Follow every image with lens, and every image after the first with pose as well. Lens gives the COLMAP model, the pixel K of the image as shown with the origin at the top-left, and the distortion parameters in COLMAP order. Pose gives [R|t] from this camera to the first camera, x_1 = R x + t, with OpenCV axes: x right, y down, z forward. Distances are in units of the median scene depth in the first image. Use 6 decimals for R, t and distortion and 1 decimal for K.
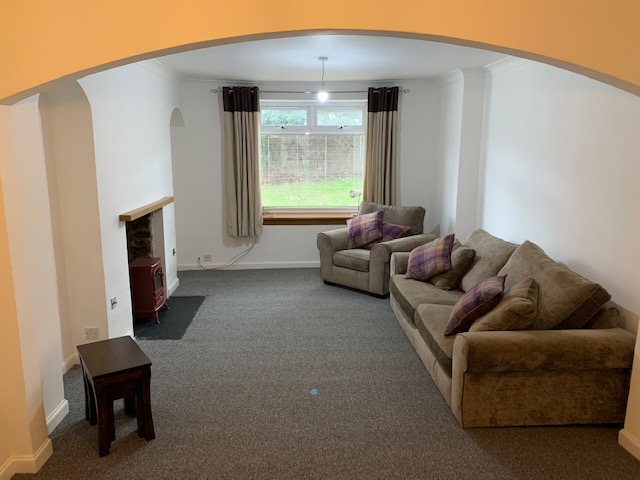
lens RADIAL K [[483.0, 0, 320.0], [0, 483.0, 240.0], [0, 0, 1]] dist [0.048464, -0.059214]
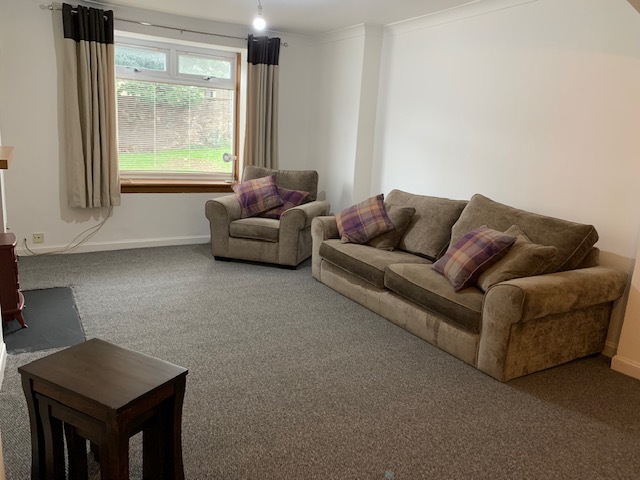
lens RADIAL K [[483.0, 0, 320.0], [0, 483.0, 240.0], [0, 0, 1]] dist [0.048464, -0.059214]
pose [[0.884665, -0.050721, 0.463460, -0.238348], [0.036754, 0.998558, 0.039127, 0.030848], [-0.464777, -0.017580, 0.885253, 0.174921]]
